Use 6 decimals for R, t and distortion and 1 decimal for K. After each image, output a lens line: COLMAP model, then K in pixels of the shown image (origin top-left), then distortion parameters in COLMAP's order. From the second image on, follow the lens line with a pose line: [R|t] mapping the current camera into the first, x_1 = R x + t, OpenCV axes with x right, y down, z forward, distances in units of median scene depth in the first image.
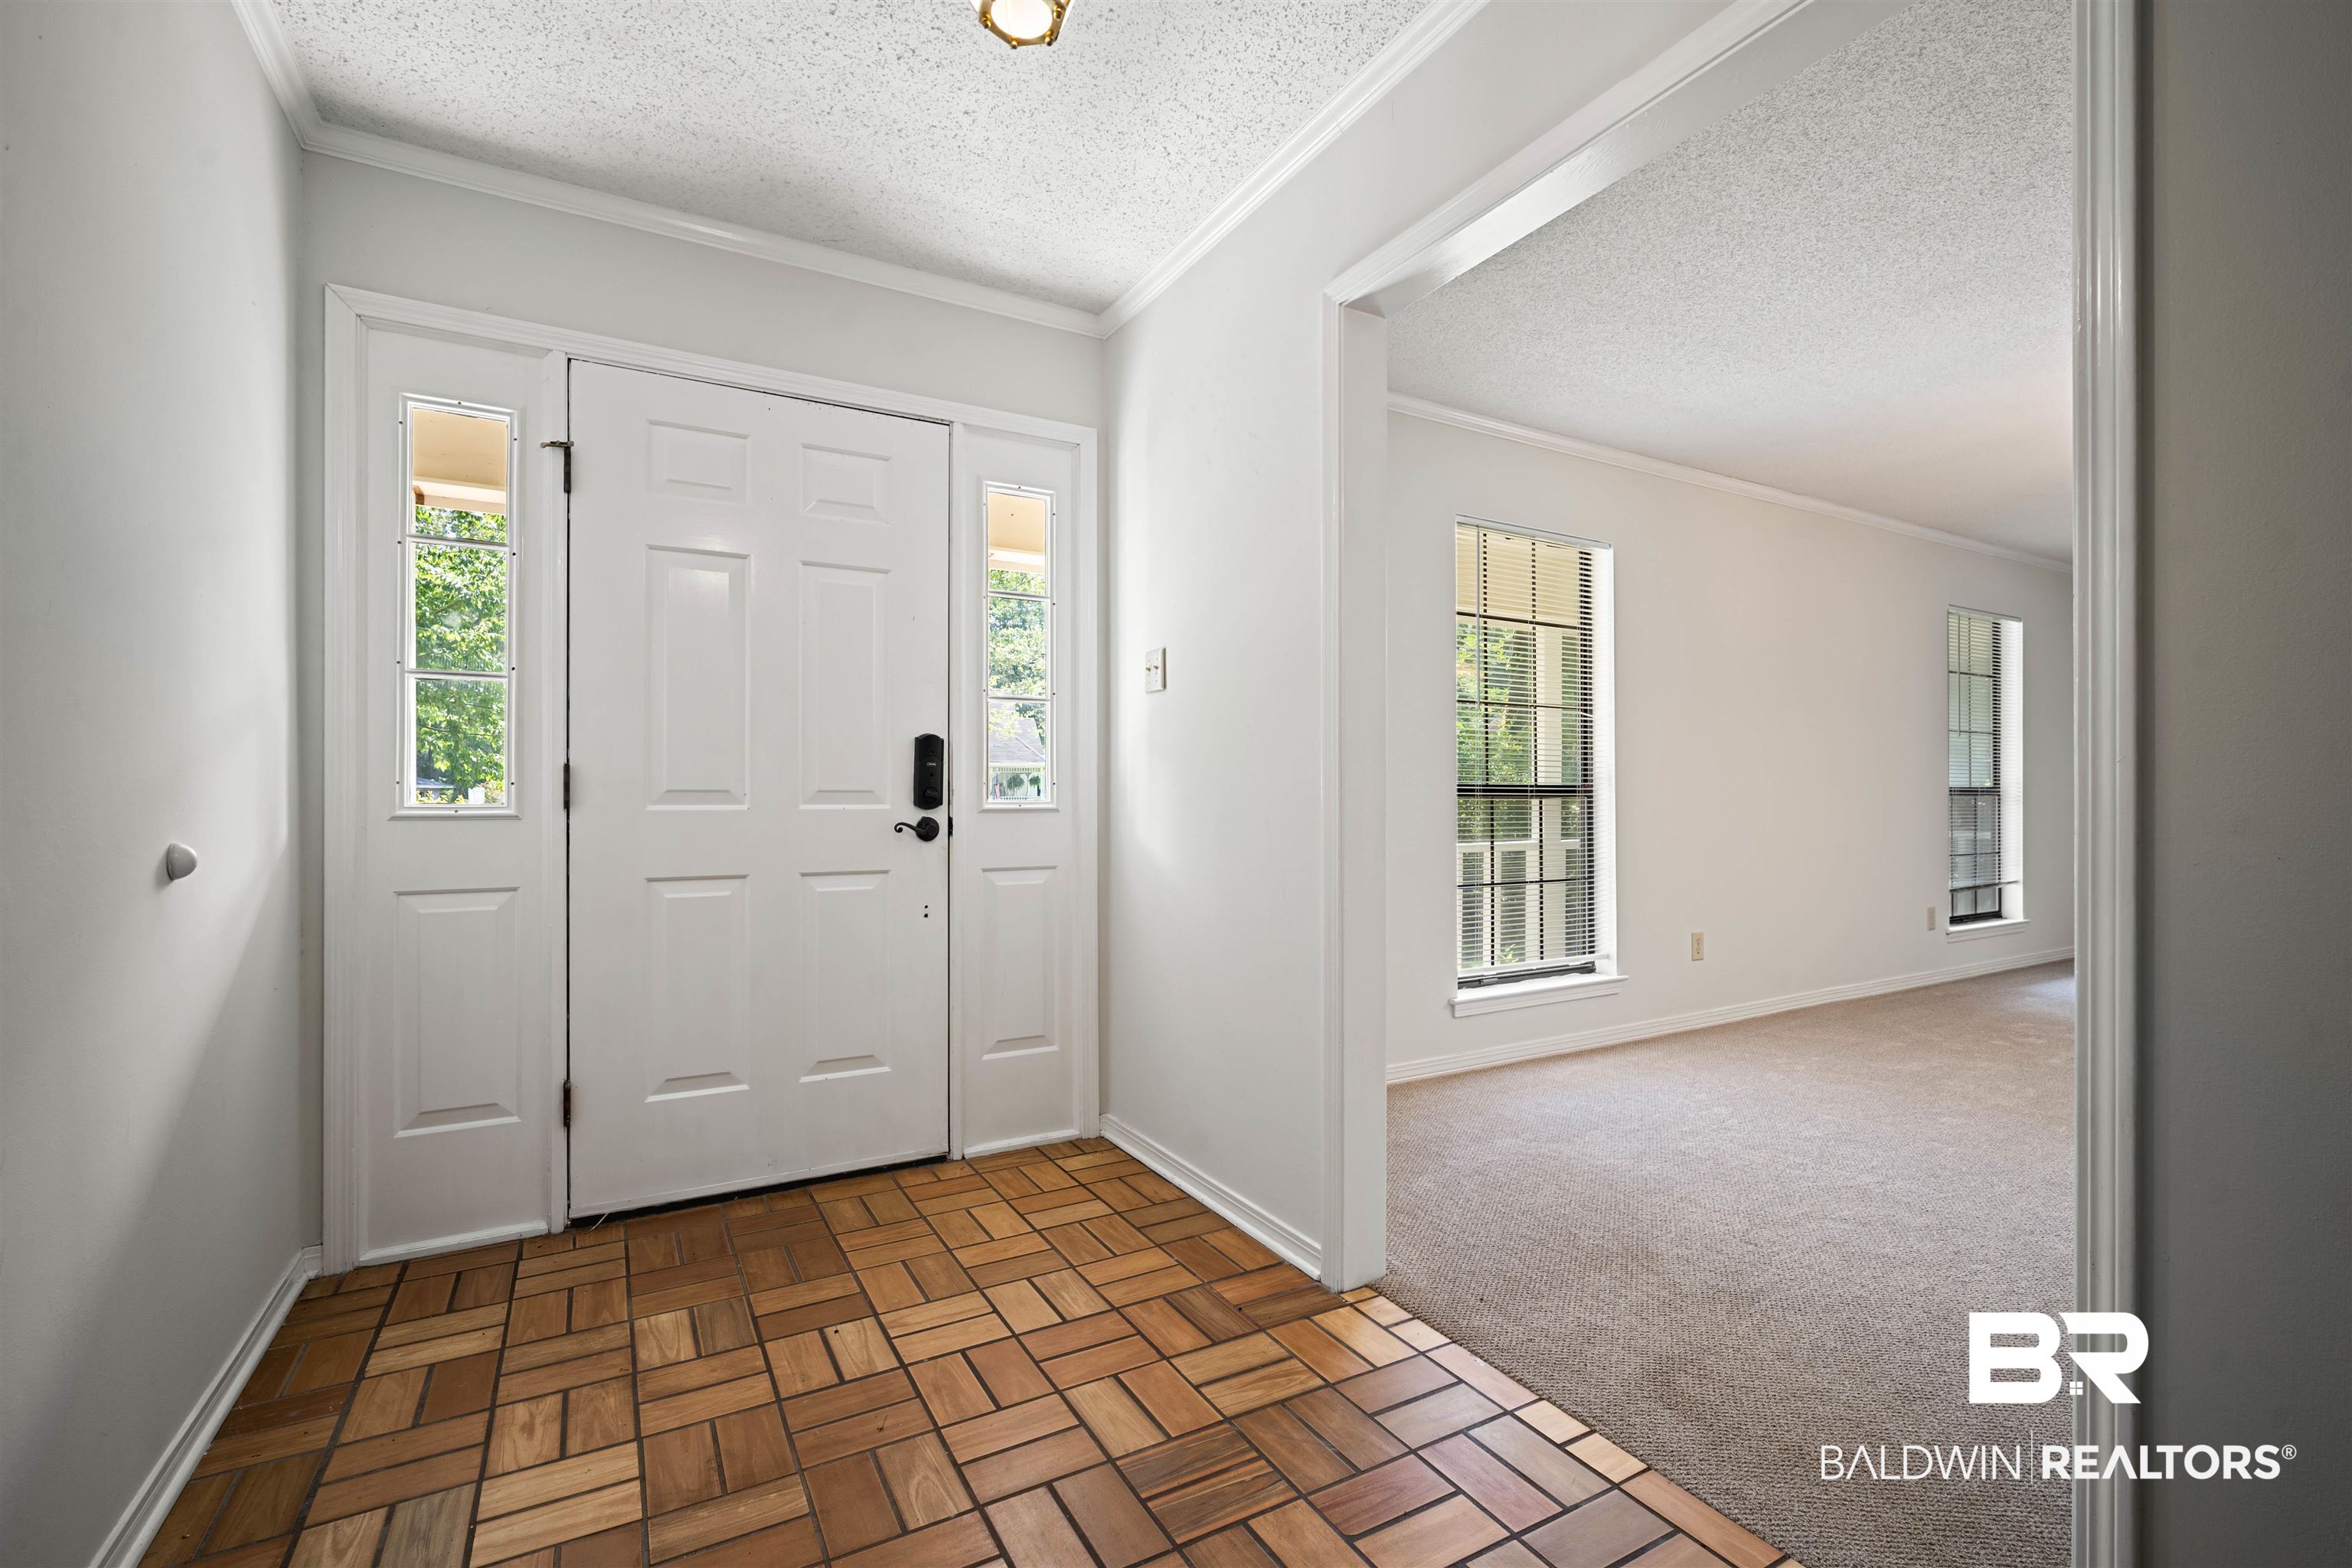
lens RADIAL K [[1032.9, 0, 1180.3], [0, 1032.9, 791.6], [0, 0, 1]] dist [-0.001252, 0.000001]
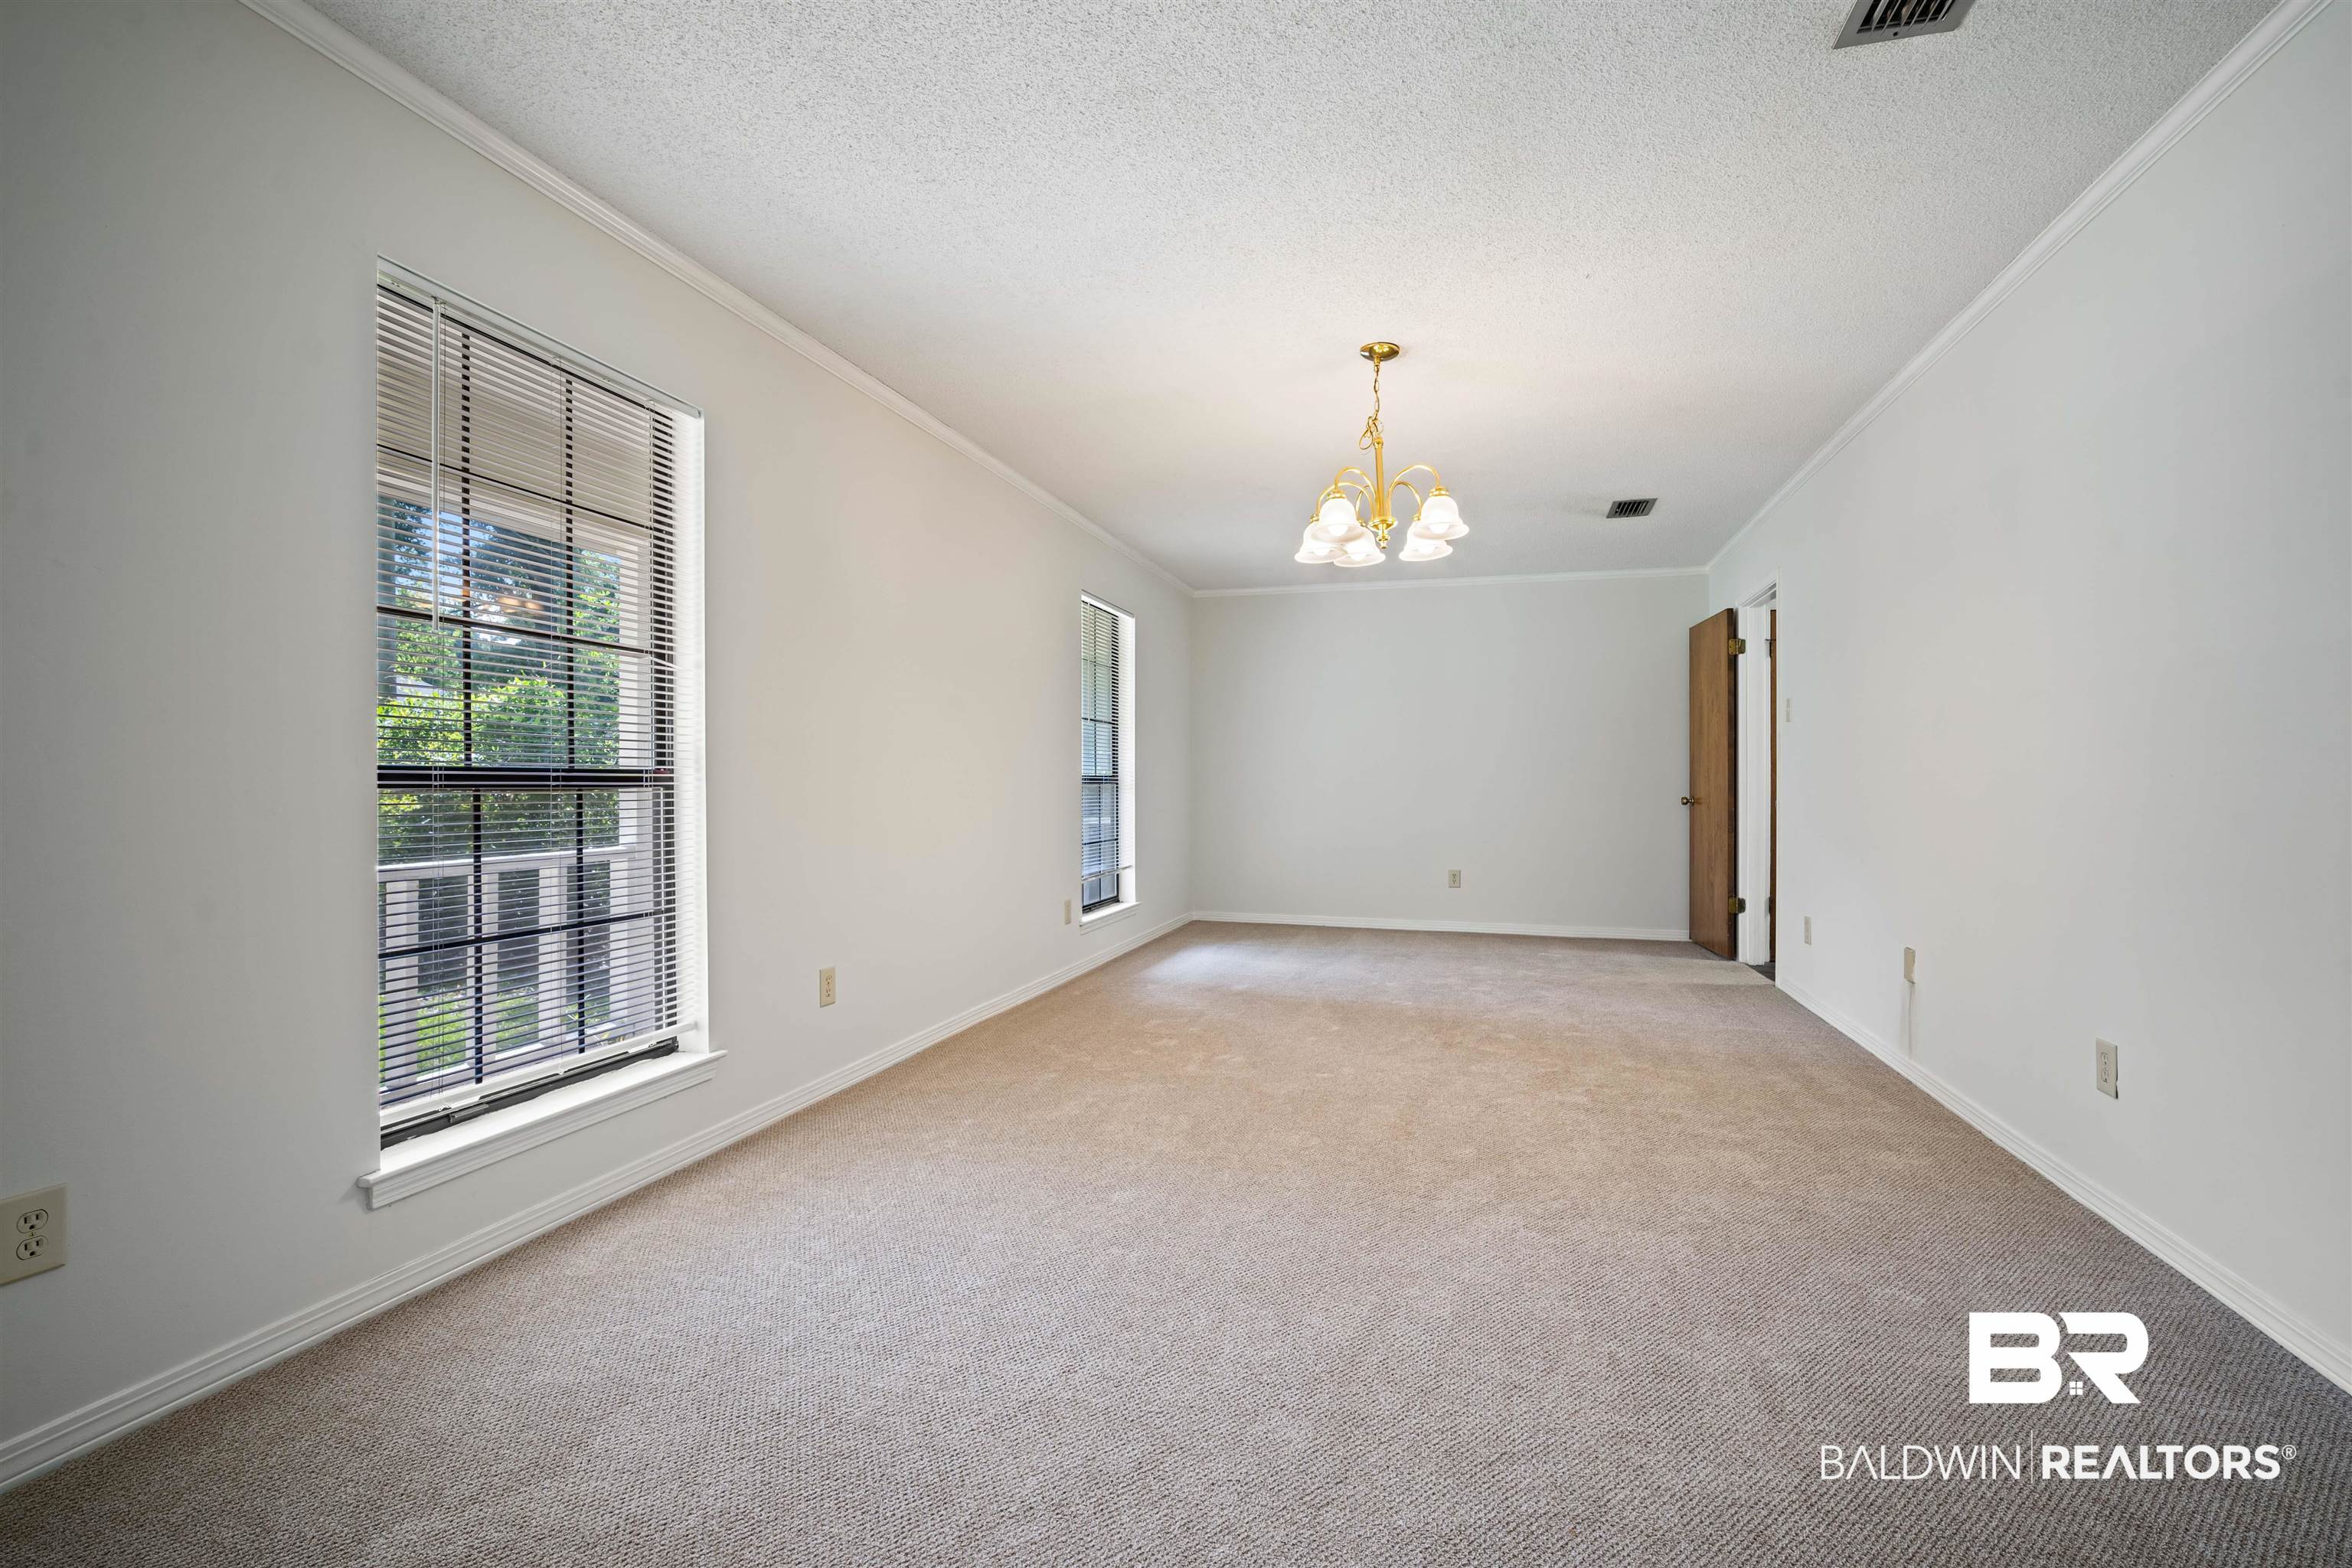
lens RADIAL K [[1032.9, 0, 1180.3], [0, 1032.9, 791.6], [0, 0, 1]] dist [-0.001252, 0.000001]
pose [[0.719387, -0.008487, 0.694558, 0.171429], [0.001693, 0.999944, 0.010465, 0.002455], [-0.694608, -0.006352, 0.719361, 0.295282]]
